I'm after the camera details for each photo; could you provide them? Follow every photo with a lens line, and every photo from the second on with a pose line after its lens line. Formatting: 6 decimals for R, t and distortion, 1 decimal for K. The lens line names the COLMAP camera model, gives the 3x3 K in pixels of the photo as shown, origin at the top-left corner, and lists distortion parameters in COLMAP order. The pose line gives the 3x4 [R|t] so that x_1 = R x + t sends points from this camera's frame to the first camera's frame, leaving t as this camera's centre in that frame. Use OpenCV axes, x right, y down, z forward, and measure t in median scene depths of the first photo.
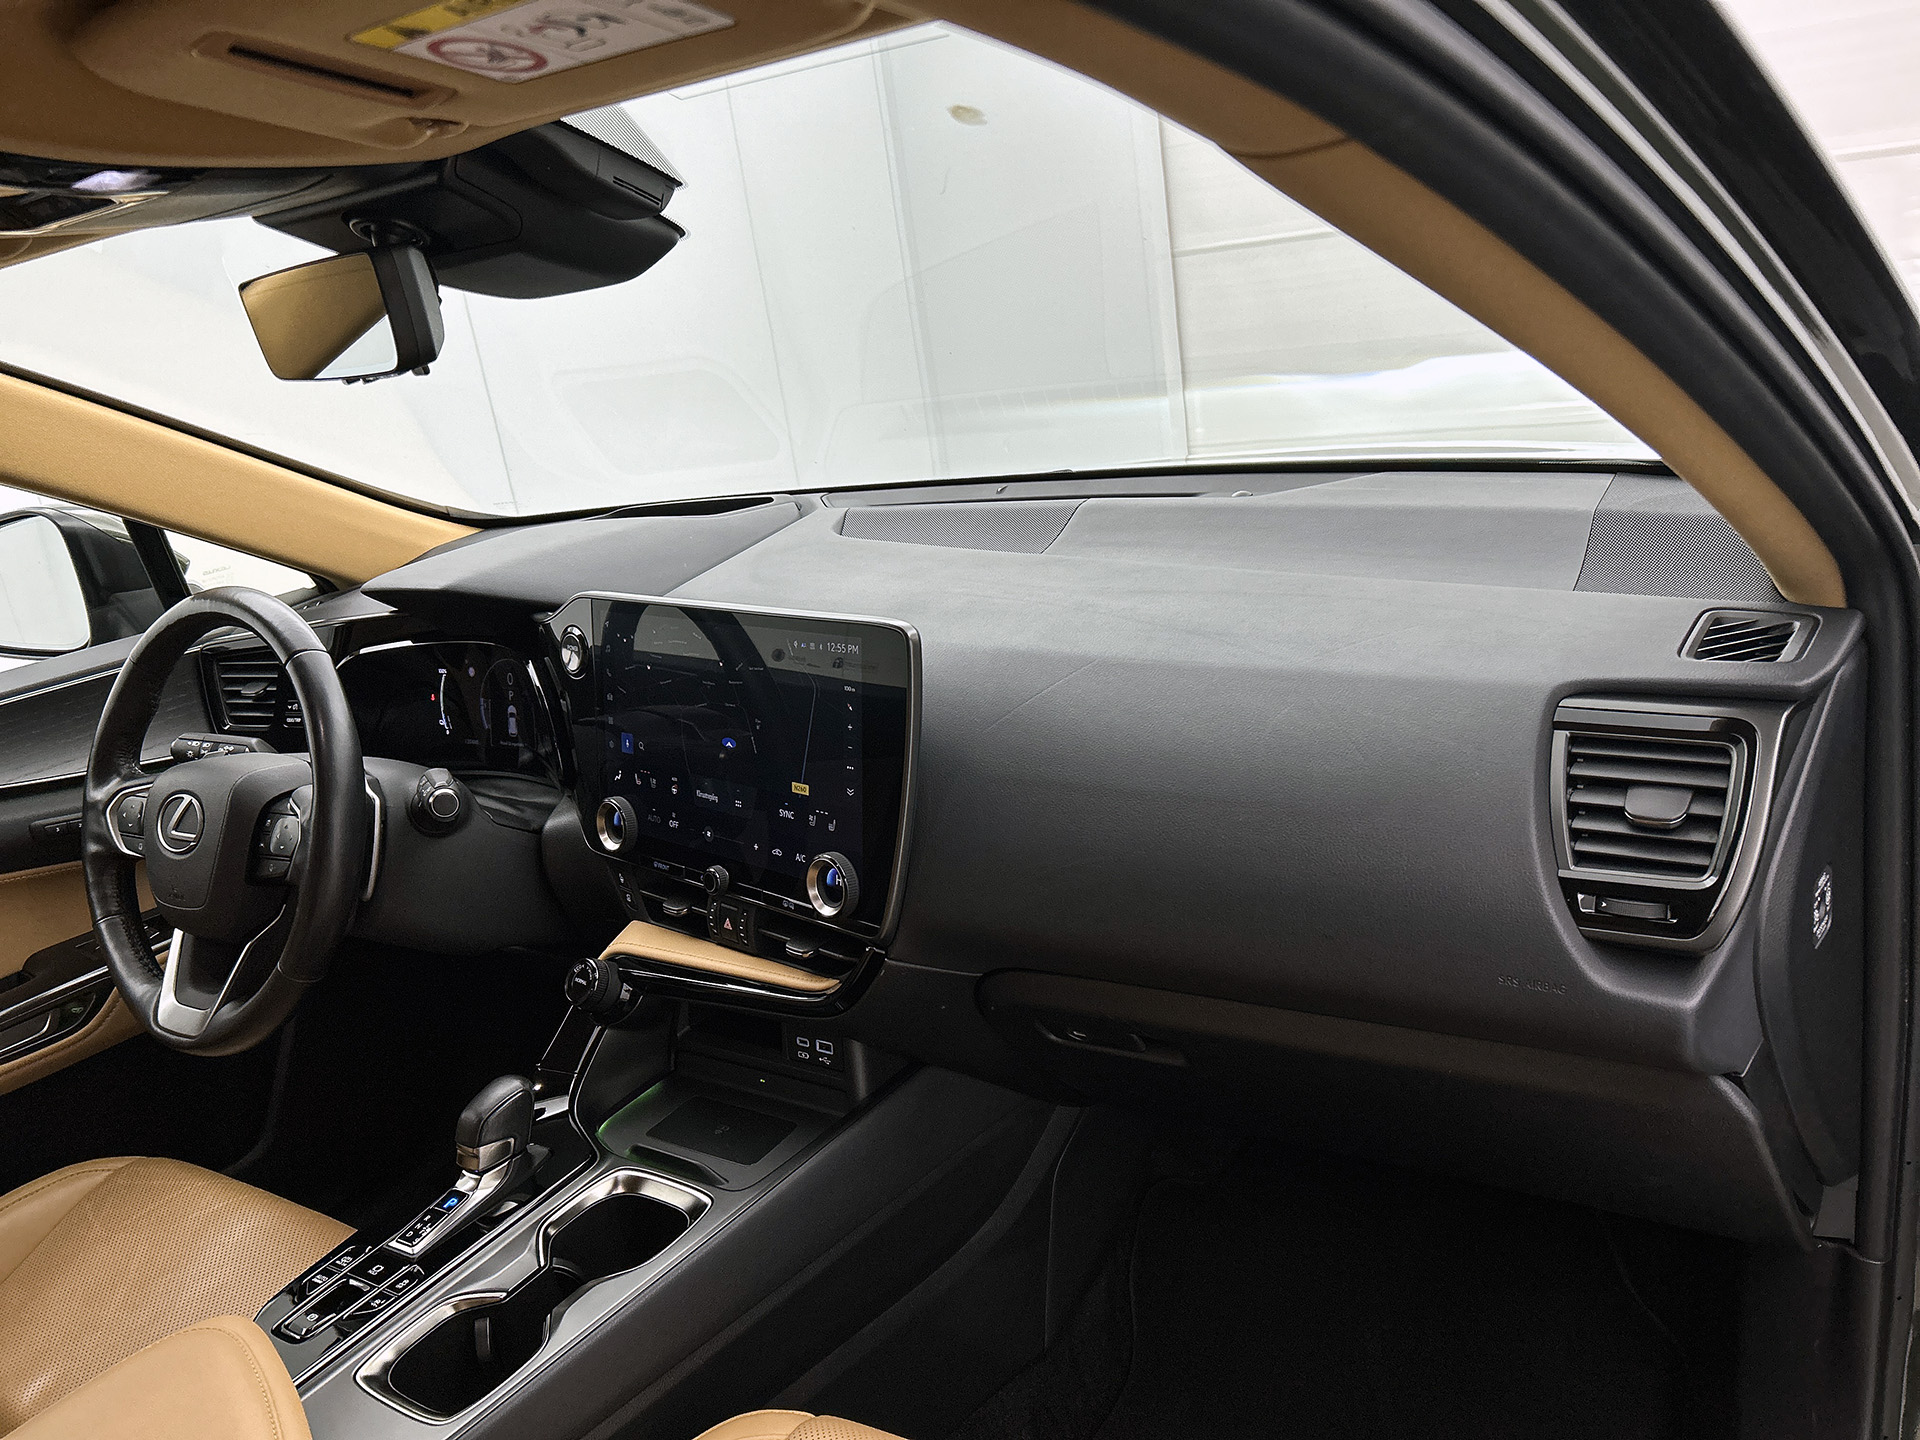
lens RADIAL K [[1446.7, 0, 941.6], [0, 1446.7, 724.9], [0, 0, 1]] dist [0.069507, -0.076123]
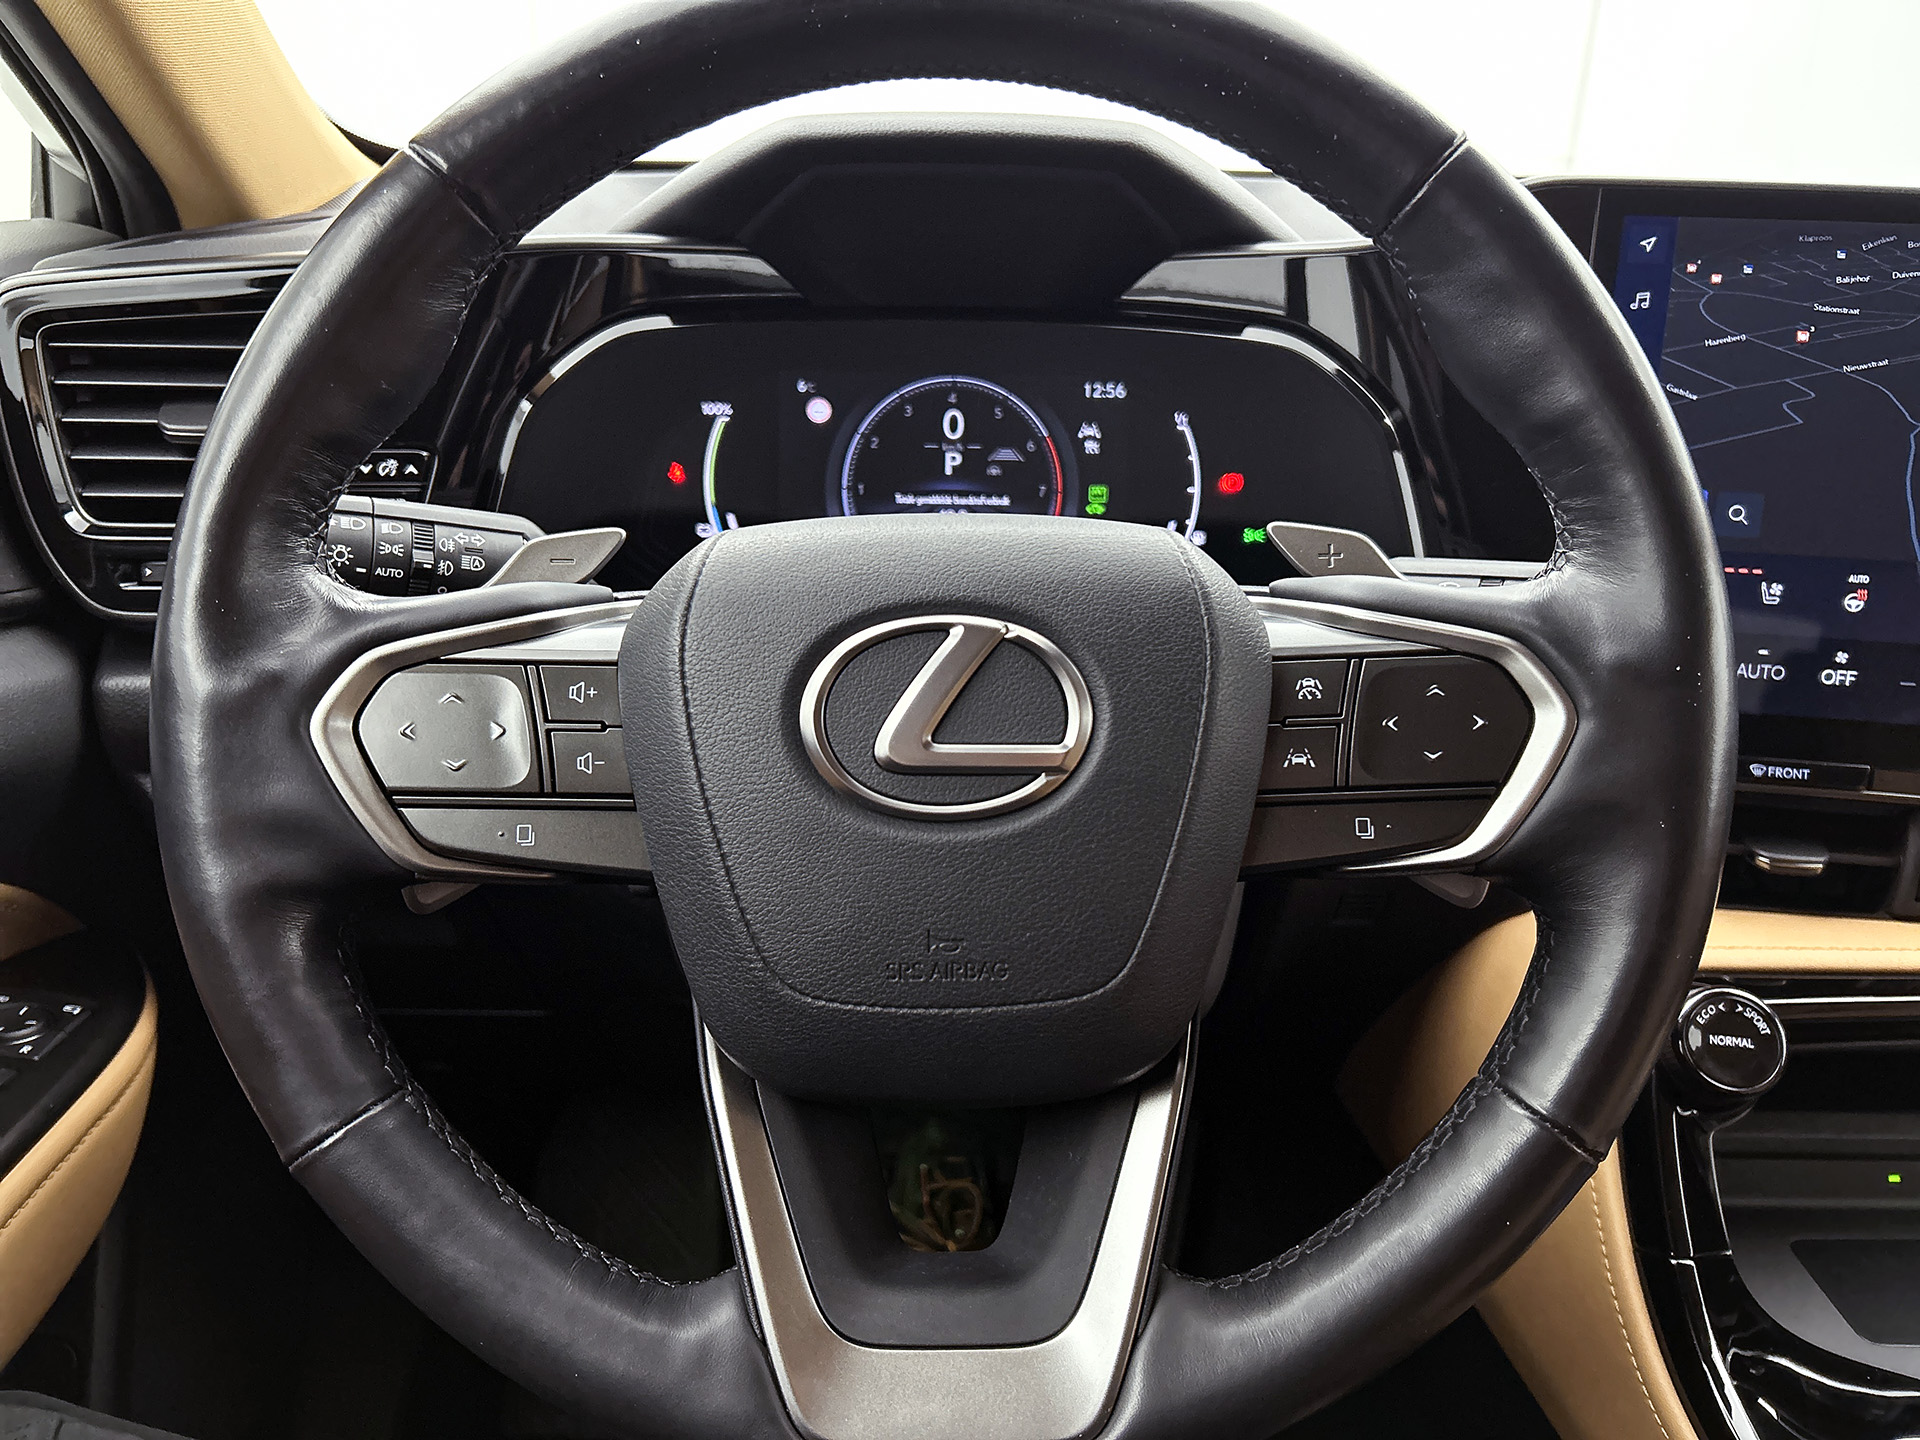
lens RADIAL K [[1480.7, 0, 957.0], [0, 1480.7, 727.1], [0, 0, 1]] dist [0.074394, -0.083426]
pose [[0.808491, -0.041029, 0.587077, -0.710555], [0.036865, 0.999138, 0.019059, 0.065530], [-0.587353, 0.006234, 0.809307, 0.783582]]
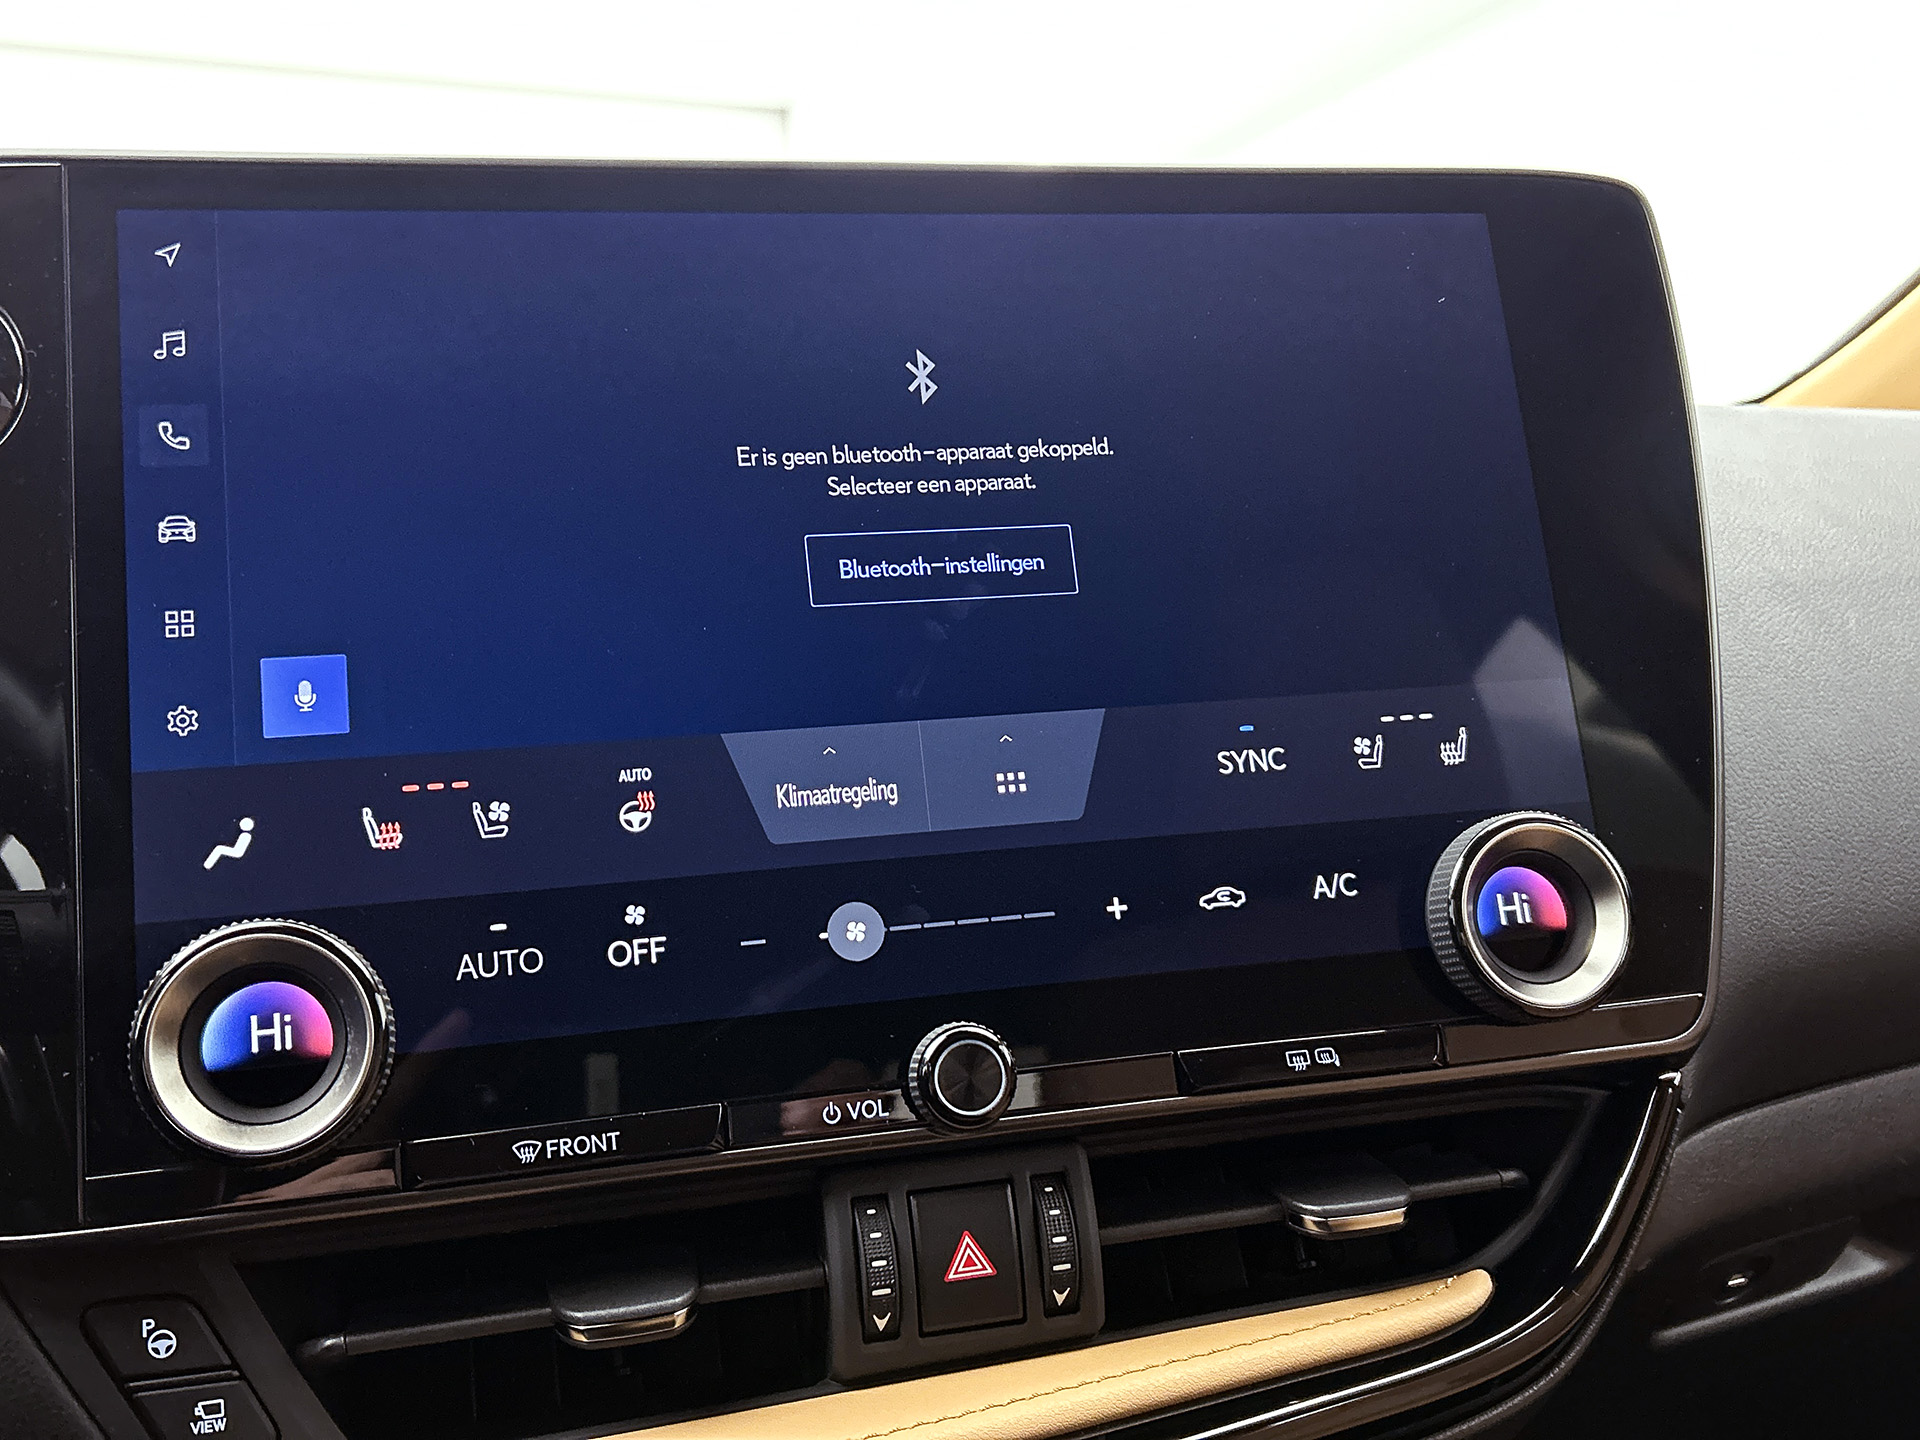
lens RADIAL K [[1784.0, 0, 949.3], [0, 1784.0, 697.6], [0, 0, 1]] dist [0.117317, -0.286633]
pose [[0.542166, 0.094174, 0.834978, -0.431769], [0.234701, 0.937178, -0.258096, 0.123289], [-0.806828, 0.335901, 0.486003, 0.793792]]
